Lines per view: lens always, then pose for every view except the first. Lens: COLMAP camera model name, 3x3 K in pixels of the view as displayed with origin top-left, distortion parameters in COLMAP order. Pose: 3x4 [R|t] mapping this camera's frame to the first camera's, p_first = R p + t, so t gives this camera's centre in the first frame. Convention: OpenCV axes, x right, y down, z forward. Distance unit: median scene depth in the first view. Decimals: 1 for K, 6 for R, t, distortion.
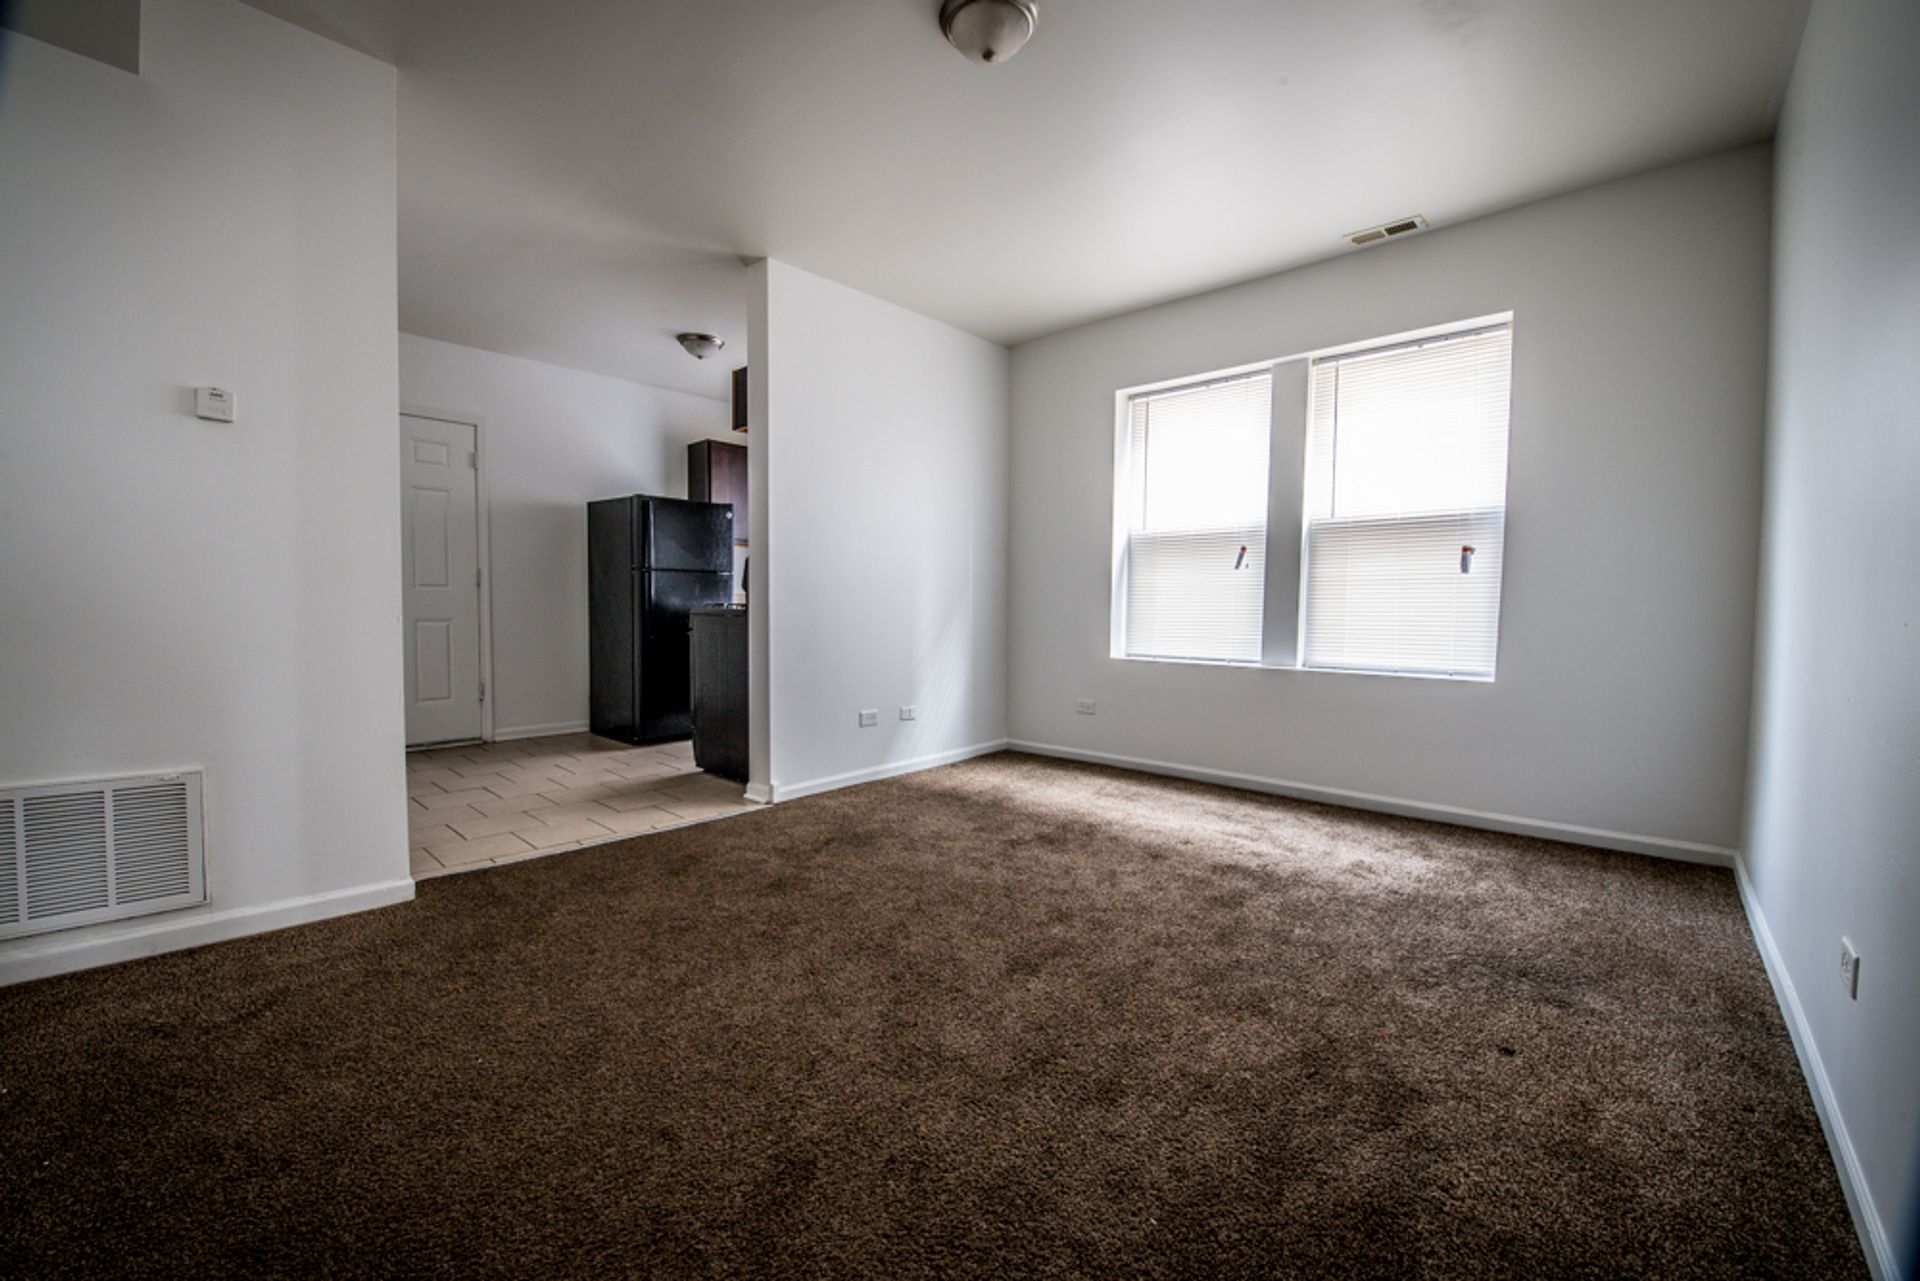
lens RADIAL K [[767.7, 0, 951.8], [0, 767.7, 640.6], [0, 0, 1]] dist [-0.019671, -0.000972]
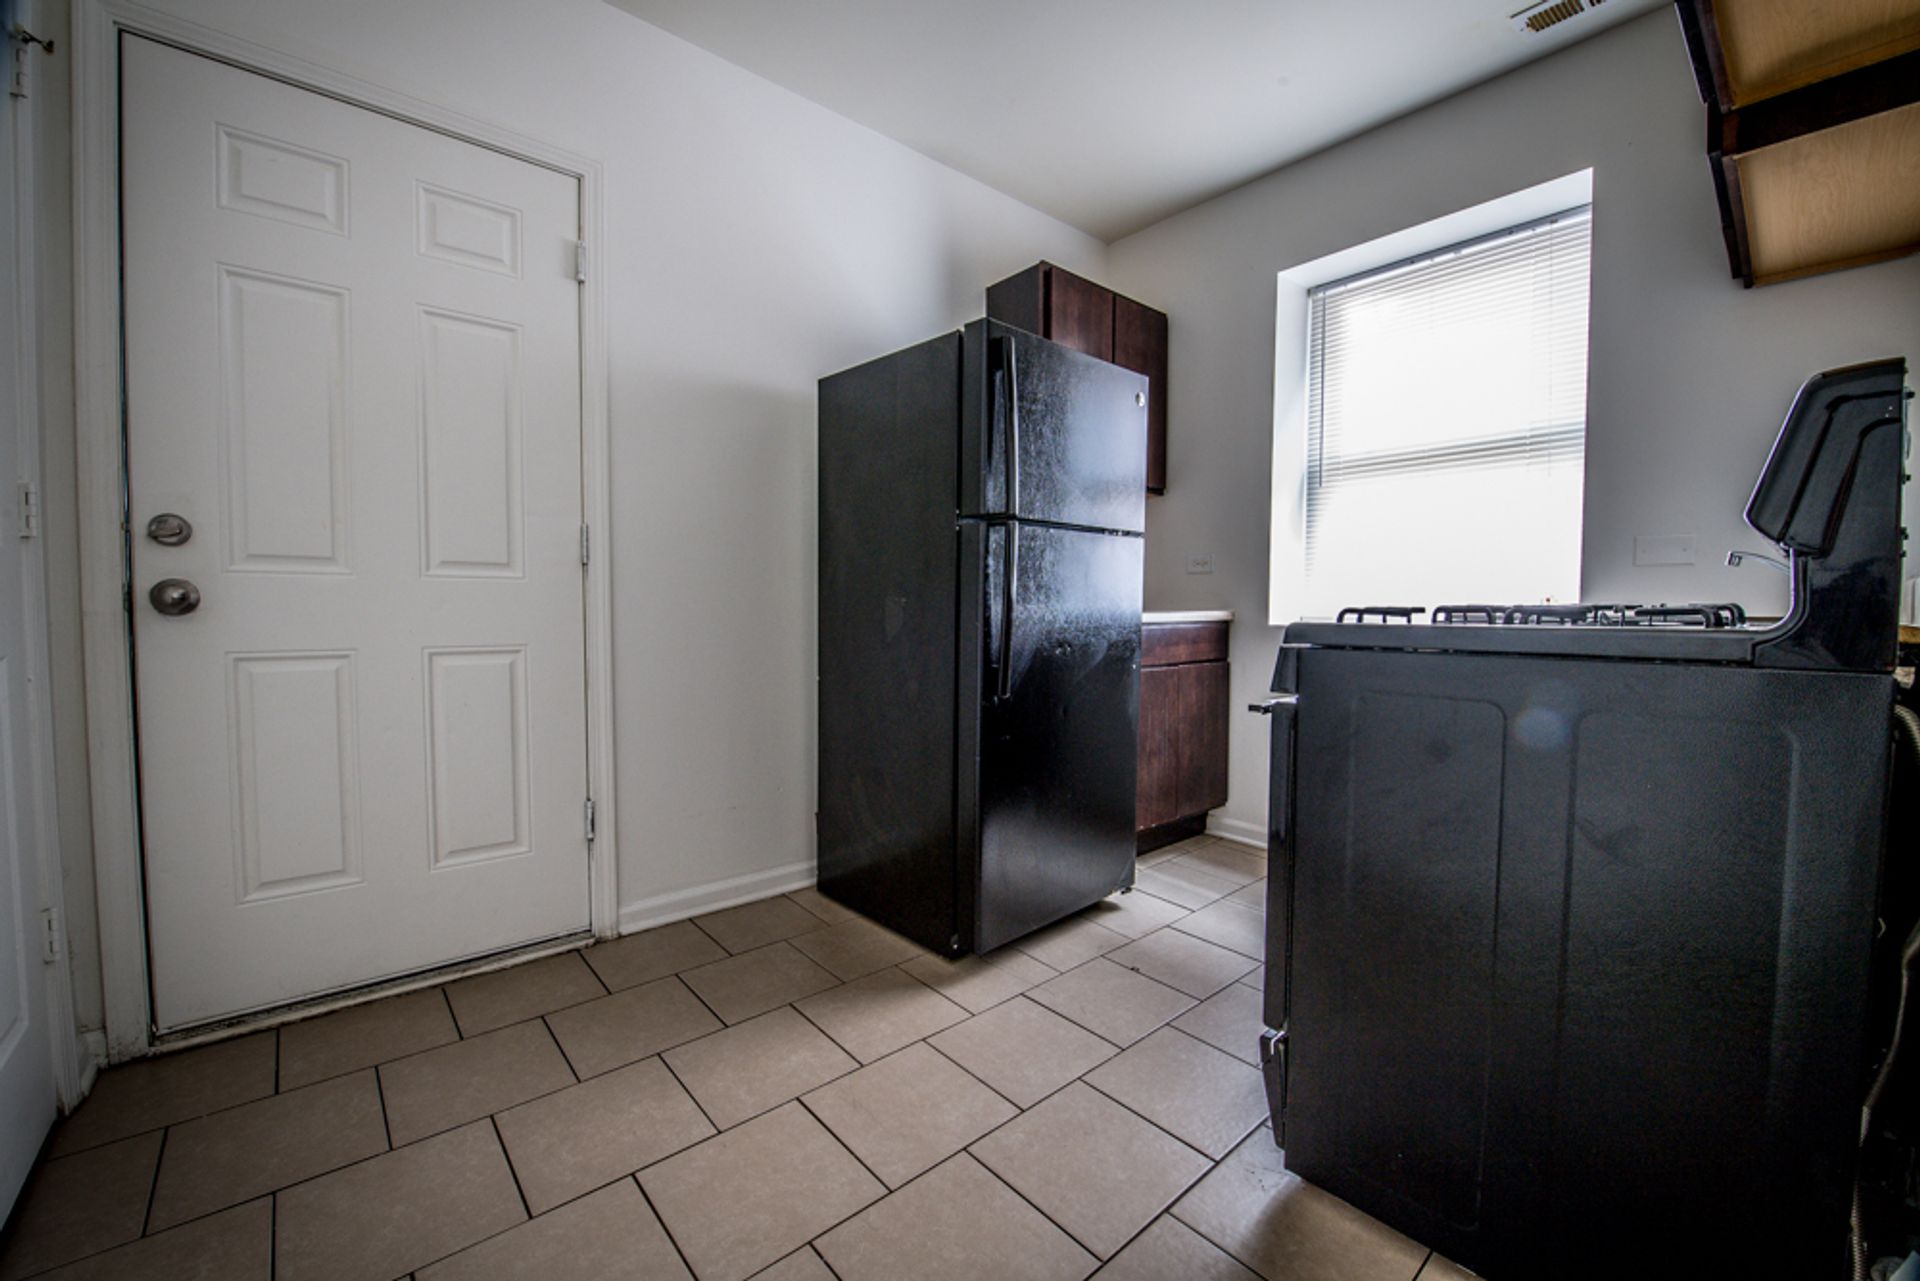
lens RADIAL K [[767.7, 0, 951.8], [0, 767.7, 640.6], [0, 0, 1]] dist [-0.019671, -0.000972]
pose [[0.991475, 0.000109, -0.130294, -0.372392], [-0.001335, 0.999956, -0.009326, -0.029269], [0.130287, 0.009421, 0.991432, 0.619356]]
